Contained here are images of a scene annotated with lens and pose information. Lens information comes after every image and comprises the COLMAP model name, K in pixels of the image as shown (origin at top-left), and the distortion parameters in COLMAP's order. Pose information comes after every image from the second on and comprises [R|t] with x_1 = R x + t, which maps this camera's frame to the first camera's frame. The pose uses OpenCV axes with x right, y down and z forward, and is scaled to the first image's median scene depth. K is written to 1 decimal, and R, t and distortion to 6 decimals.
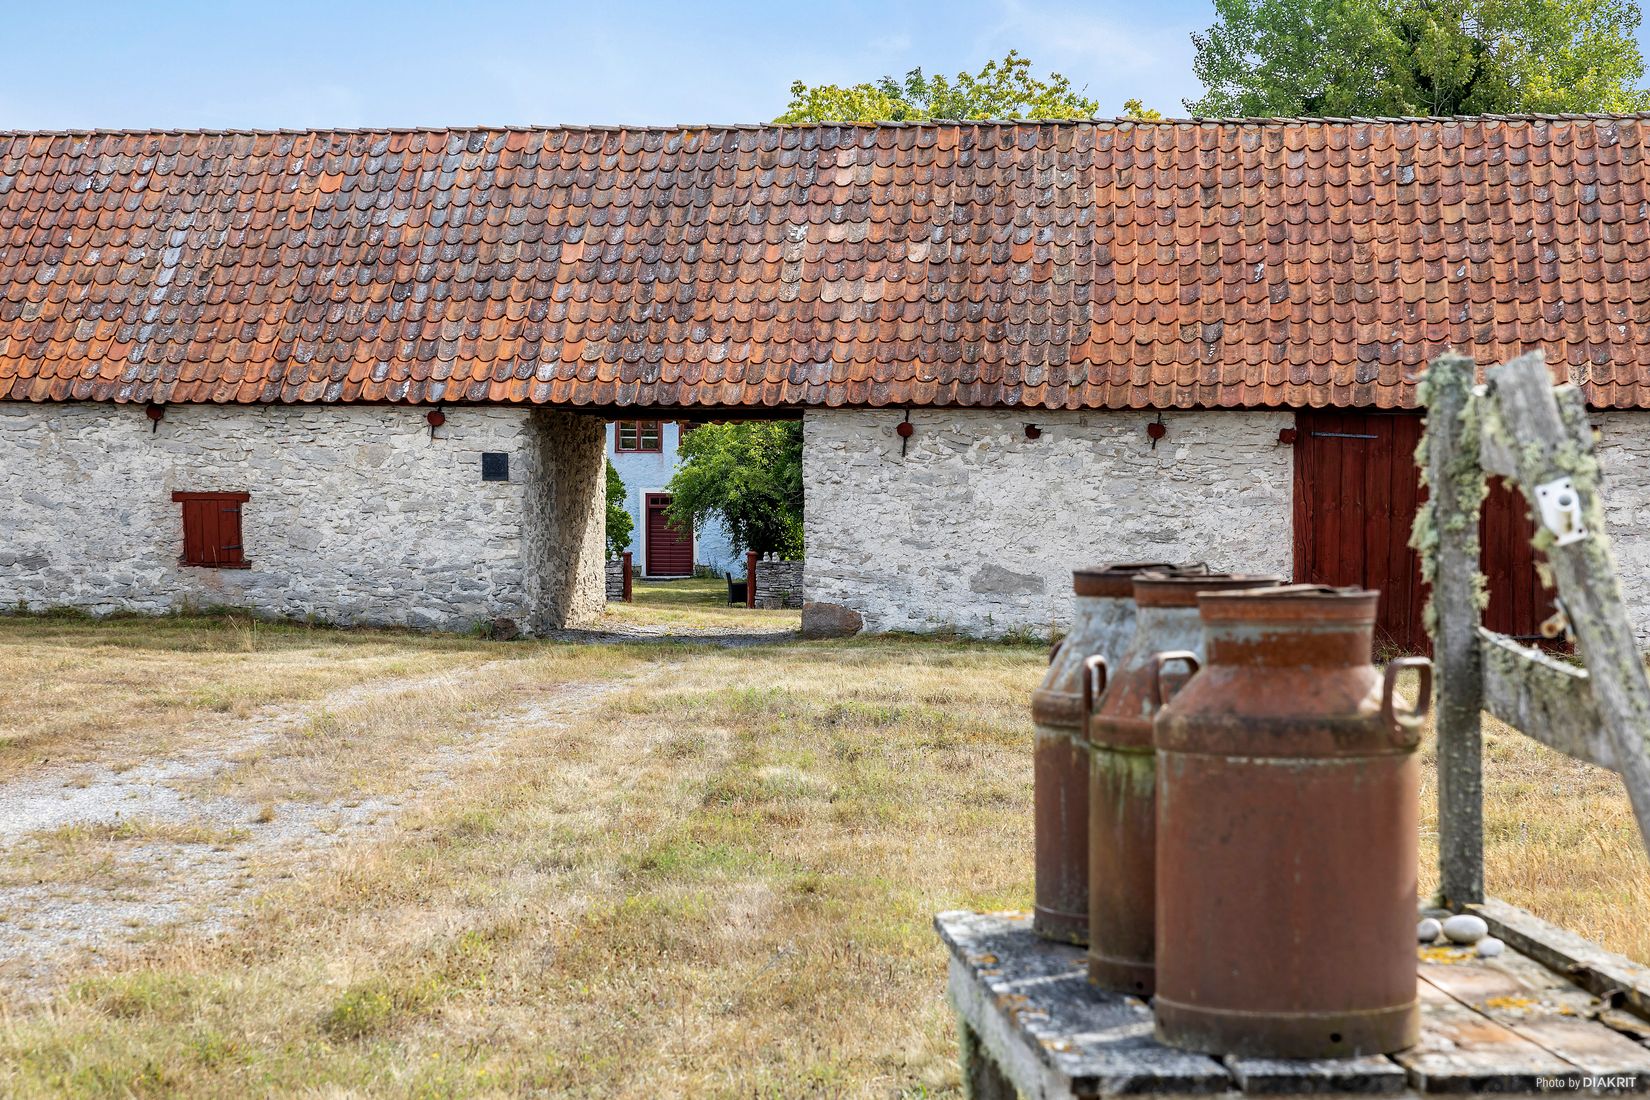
lens RADIAL K [[1181.5, 0, 825.0], [0, 1181.5, 550.0], [0, 0, 1]] dist [0.060856, -0.034717]
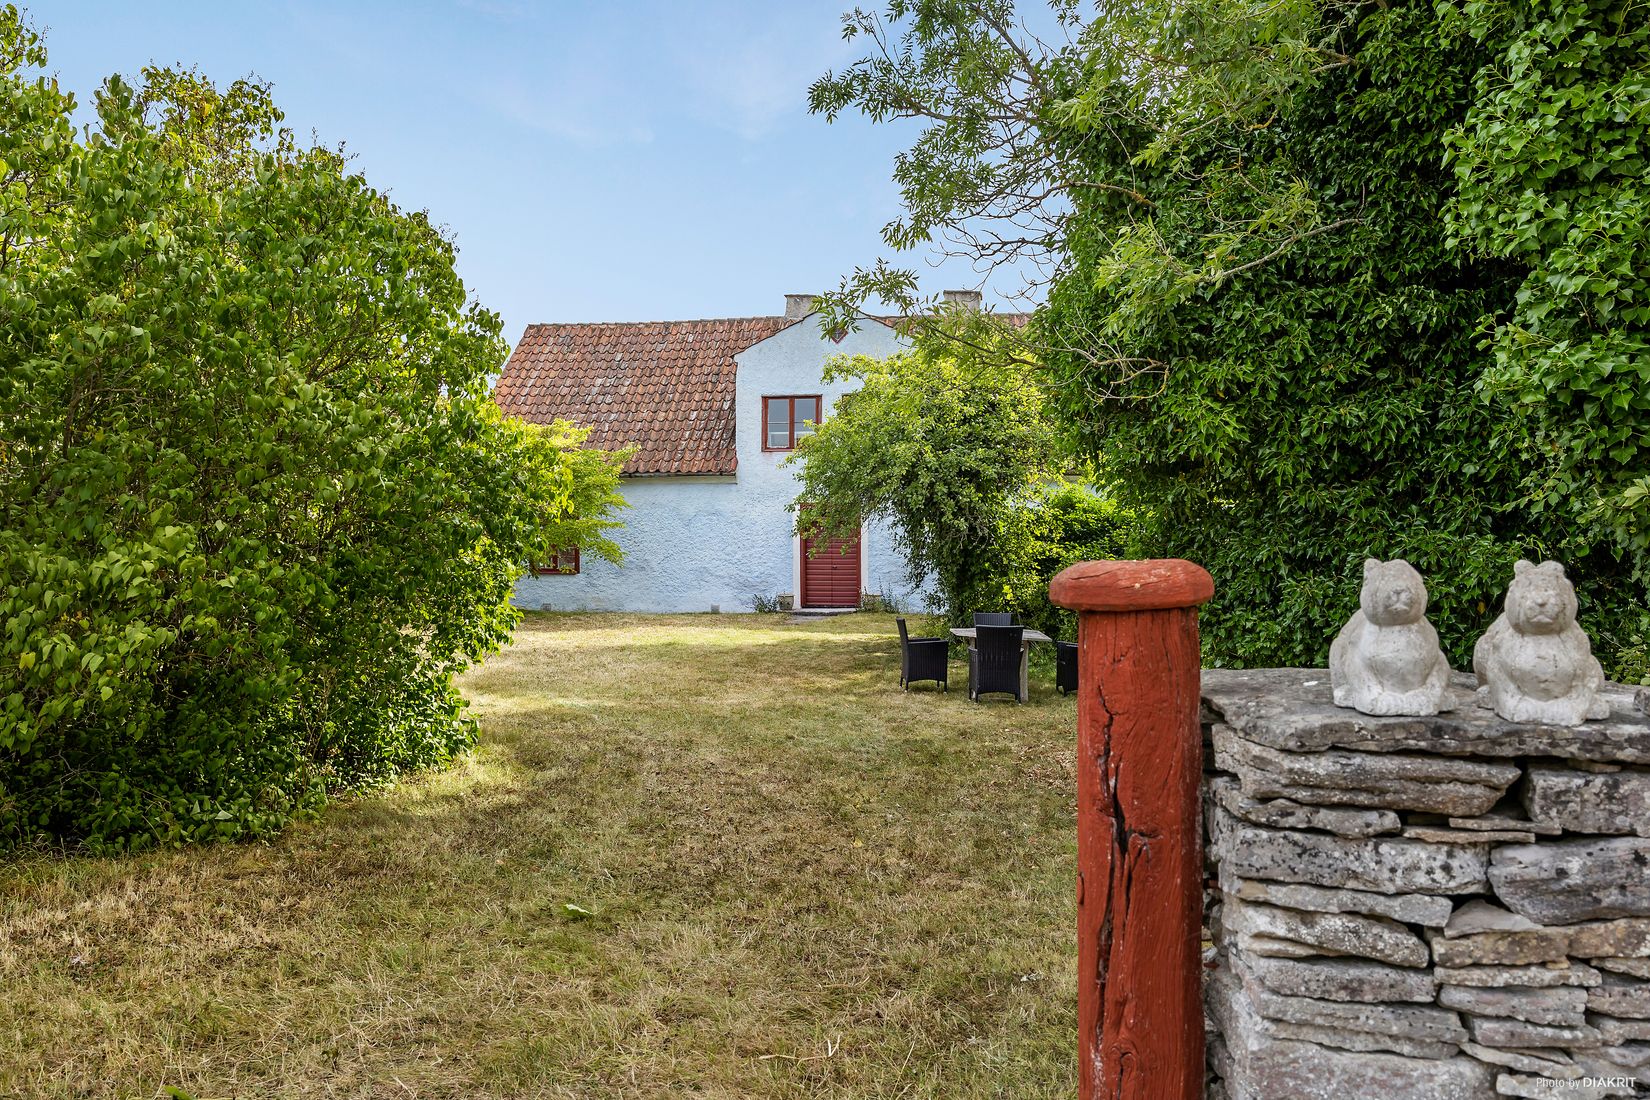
lens RADIAL K [[1181.5, 0, 825.0], [0, 1181.5, 550.0], [0, 0, 1]] dist [0.060856, -0.034717]
pose [[0.988426, -0.001057, -0.151697, -0.029356], [-0.002330, 0.999752, -0.022144, 0.001168], [0.151683, 0.022242, 0.988179, 0.391163]]
